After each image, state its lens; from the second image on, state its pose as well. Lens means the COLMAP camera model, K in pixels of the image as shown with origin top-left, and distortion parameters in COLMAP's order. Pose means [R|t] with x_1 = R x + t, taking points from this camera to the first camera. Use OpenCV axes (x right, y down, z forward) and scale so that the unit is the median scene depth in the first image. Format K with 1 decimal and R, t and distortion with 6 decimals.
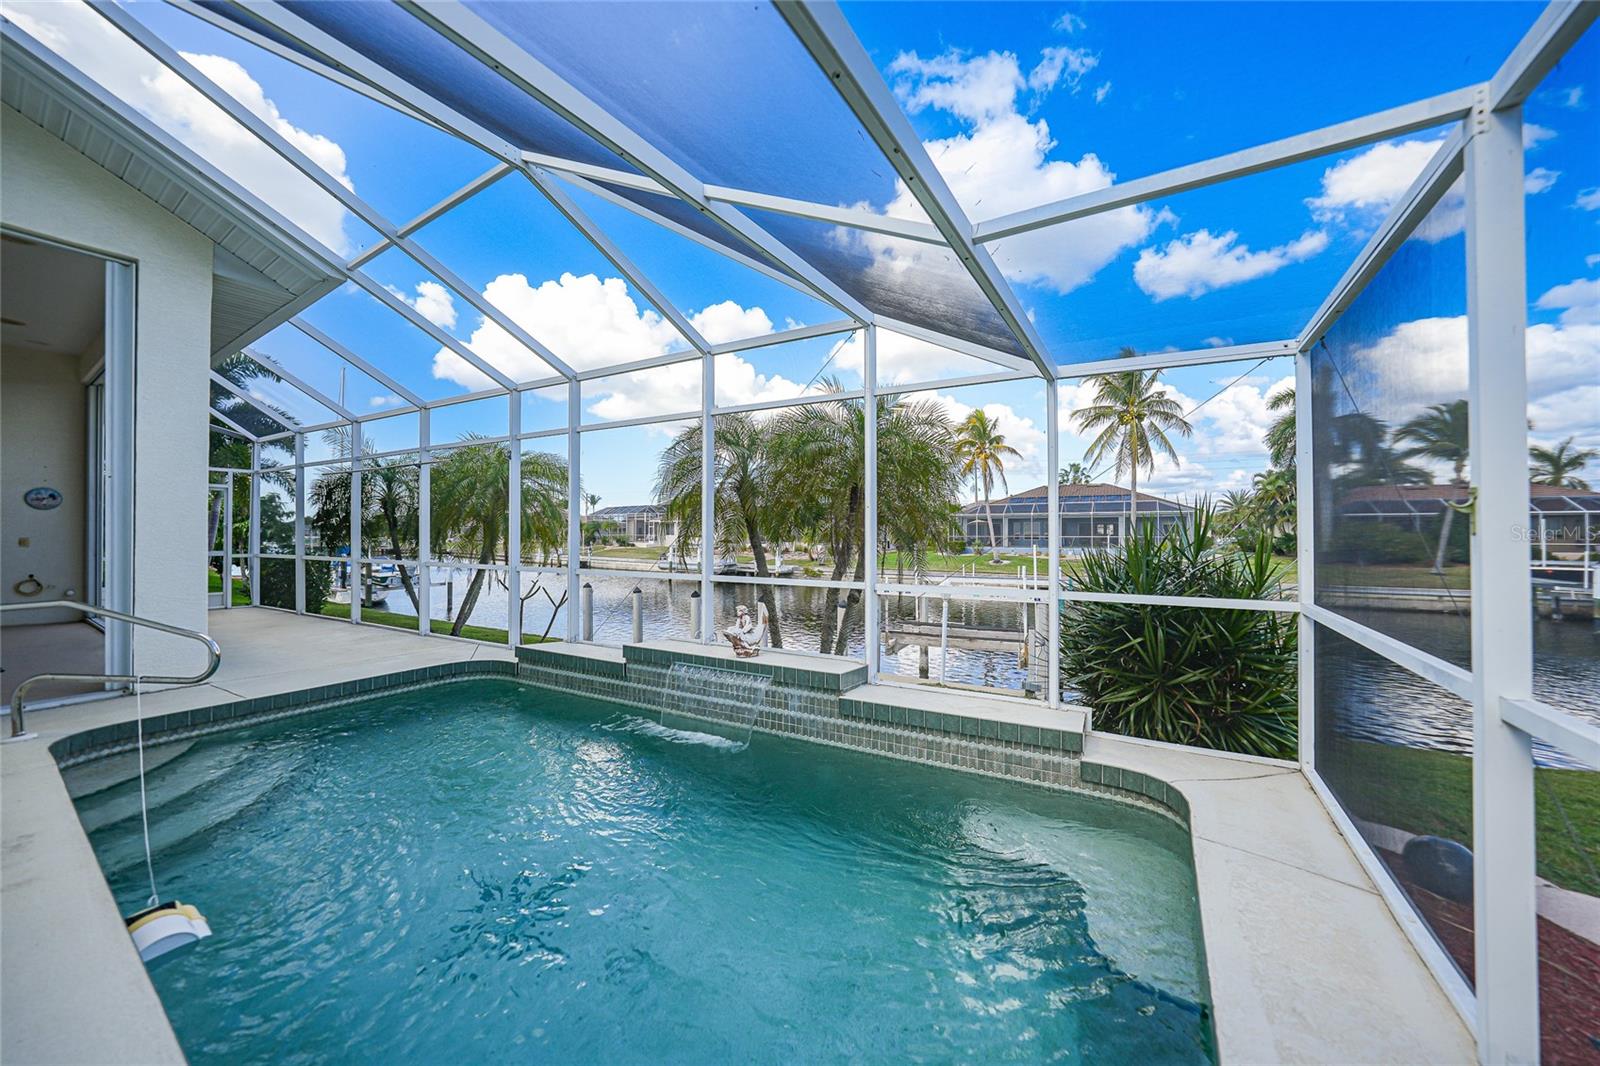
lens RADIAL K [[568.6, 0, 797.6], [0, 568.6, 522.8], [0, 0, 1]] dist [-0.001758, -0.000159]
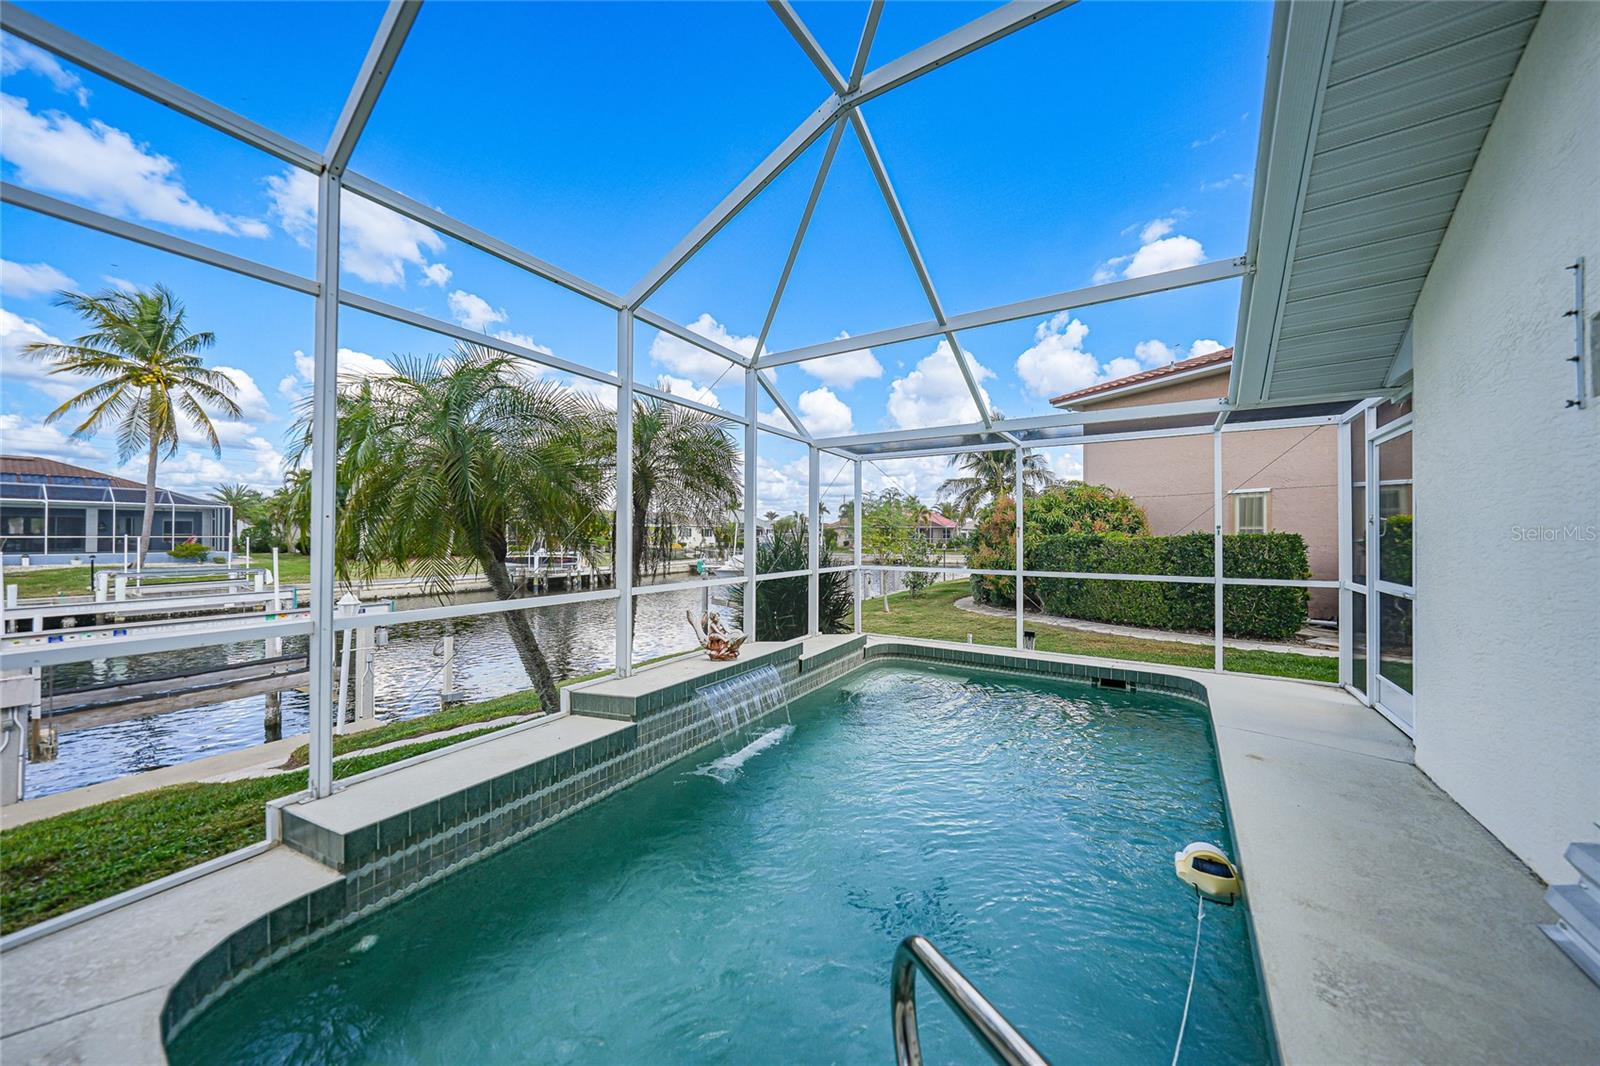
lens RADIAL K [[553.1, 0, 800.0], [0, 553.1, 533.0], [0, 0, 1]] dist [0.000303, -0.000020]
pose [[0.020519, 0.004677, 0.999779, -1.072198], [-0.024294, 0.999696, -0.004178, 0.014933], [-0.999494, -0.024203, 0.020626, 0.870886]]
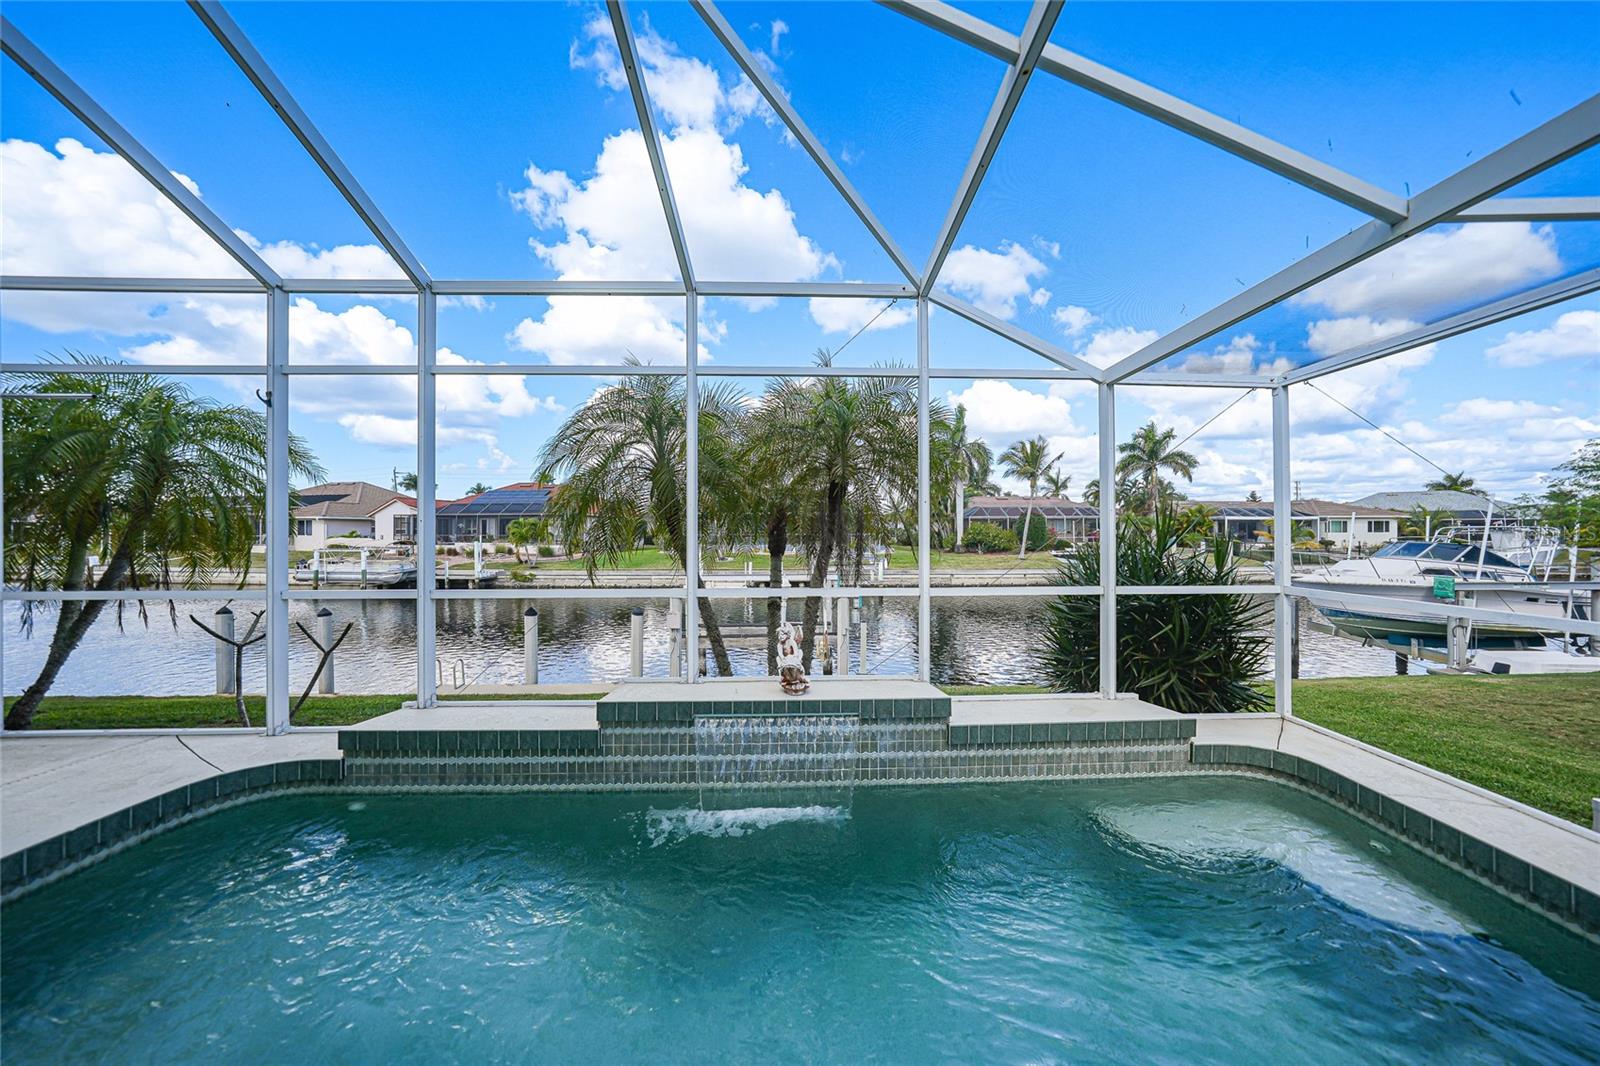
lens RADIAL K [[572.3, 0, 800.0], [0, 572.3, 533.0], [0, 0, 1]] dist [-0.012746, -0.000081]
pose [[0.855898, -0.003931, 0.517130, -0.491462], [-0.007202, 0.999784, 0.019519, 0.004808], [-0.517095, -0.020430, 0.855684, 0.347558]]
